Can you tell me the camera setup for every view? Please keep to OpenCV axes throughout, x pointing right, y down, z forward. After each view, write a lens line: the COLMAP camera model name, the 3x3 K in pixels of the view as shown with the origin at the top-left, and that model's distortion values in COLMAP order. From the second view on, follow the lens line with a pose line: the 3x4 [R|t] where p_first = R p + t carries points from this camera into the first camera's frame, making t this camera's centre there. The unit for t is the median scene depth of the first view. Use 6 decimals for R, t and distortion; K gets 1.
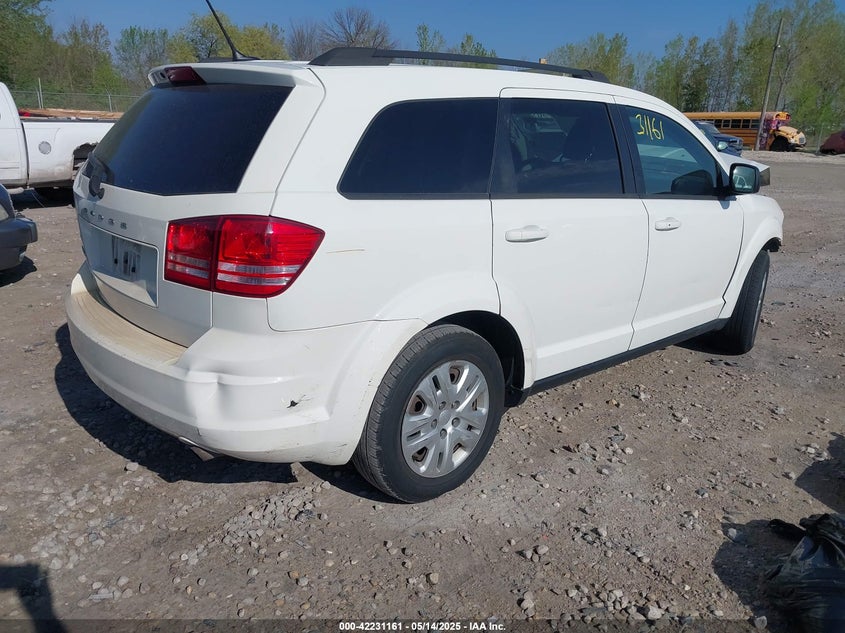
lens RADIAL K [[680.7, 0, 421.4], [0, 680.7, 332.3], [0, 0, 1]] dist [-0.011928, -0.005110]
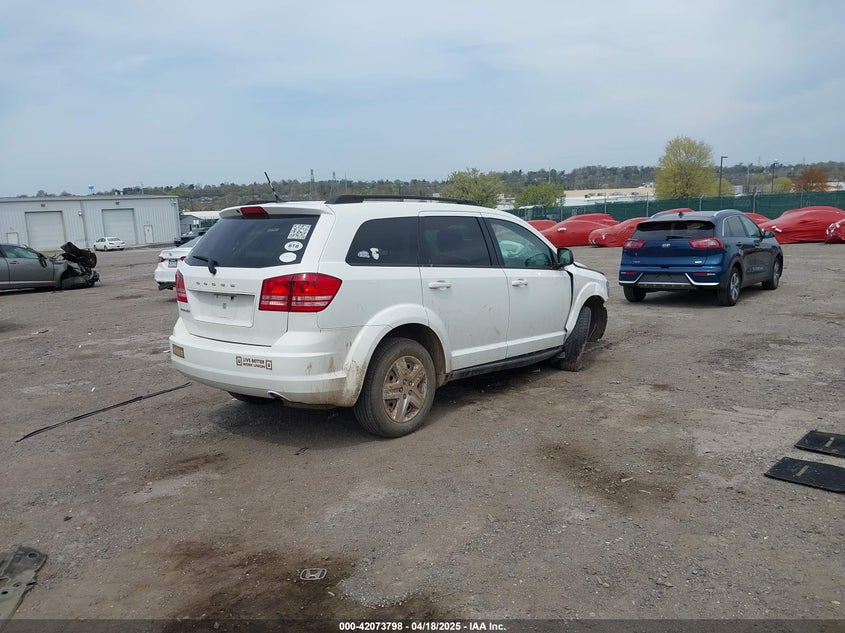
lens RADIAL K [[595.5, 0, 419.2], [0, 595.5, 316.9], [0, 0, 1]] dist [0.120517, -0.000571]
pose [[0.992331, -0.062755, 0.106493, -0.100901], [0.080530, 0.981832, -0.171817, 0.267954], [-0.093776, 0.179075, 0.979356, -0.717972]]
